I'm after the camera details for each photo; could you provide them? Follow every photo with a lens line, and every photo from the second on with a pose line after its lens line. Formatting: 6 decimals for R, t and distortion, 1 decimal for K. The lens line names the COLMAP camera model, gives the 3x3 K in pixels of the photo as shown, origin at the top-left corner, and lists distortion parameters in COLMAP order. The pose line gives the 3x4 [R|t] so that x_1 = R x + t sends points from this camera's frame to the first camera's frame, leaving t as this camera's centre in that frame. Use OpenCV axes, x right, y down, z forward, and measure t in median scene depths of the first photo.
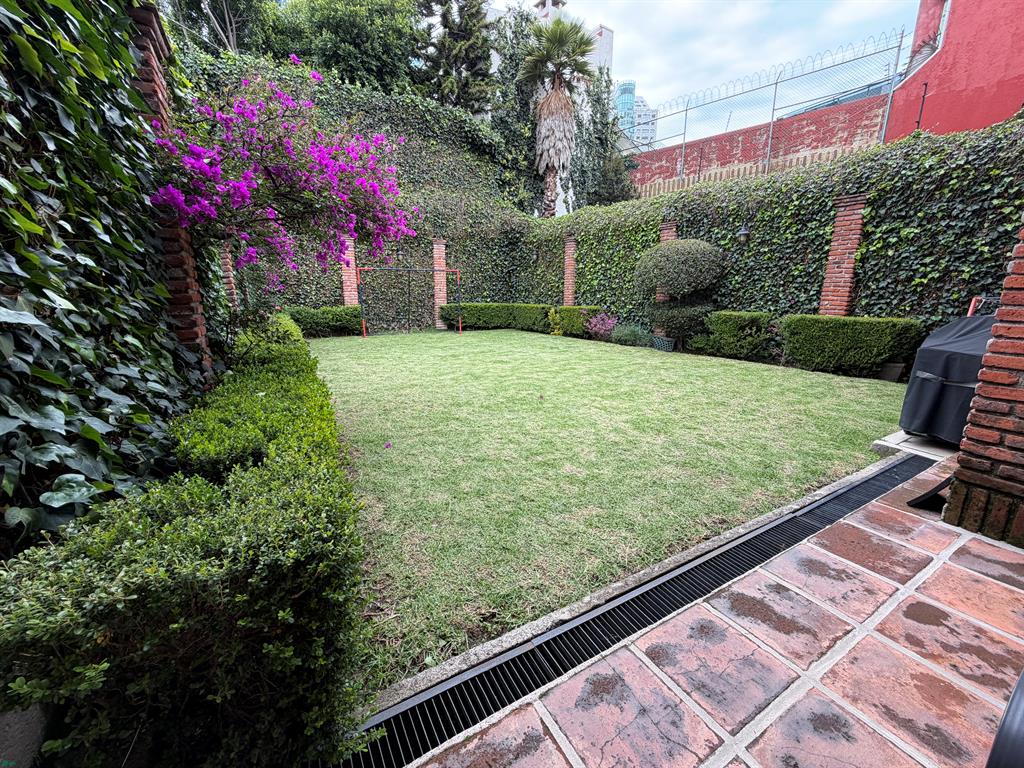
lens RADIAL K [[417.1, 0, 512.0], [0, 417.1, 384.0], [0, 0, 1]] dist [-0.000912, -0.000008]
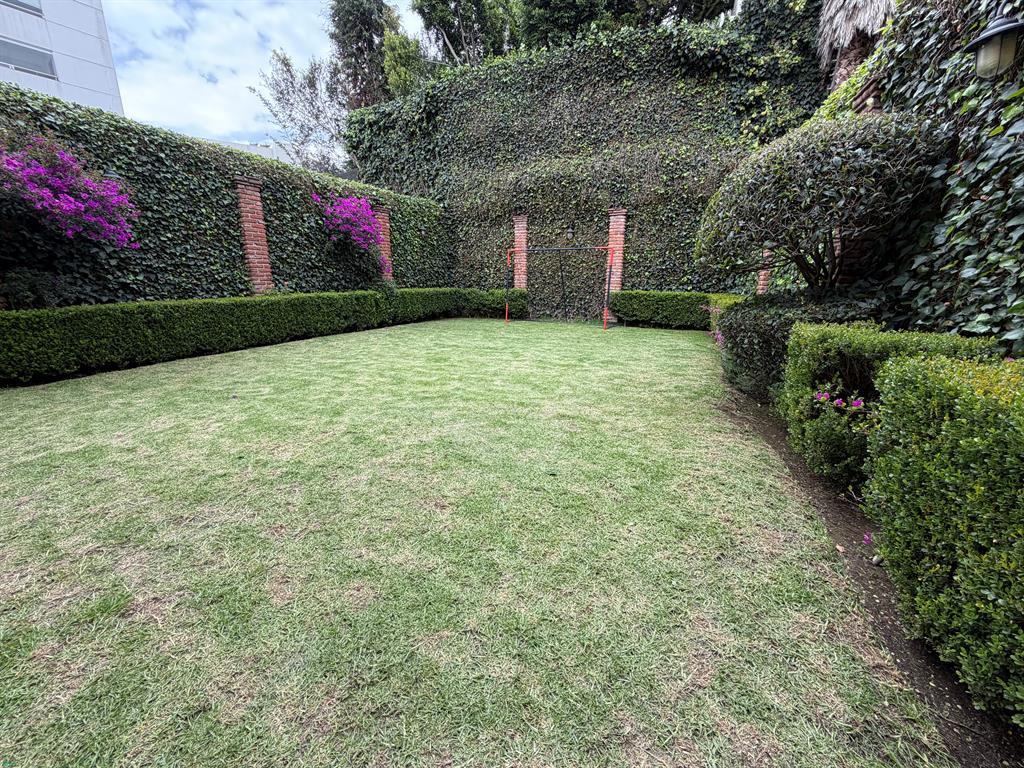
lens RADIAL K [[417.1, 0, 512.0], [0, 417.1, 384.0], [0, 0, 1]] dist [-0.000912, -0.000008]
pose [[0.554218, 0.211202, -0.805131, 0.422821], [-0.187438, 0.974097, 0.126501, -0.083404], [0.810993, 0.080802, 0.579450, 0.397091]]
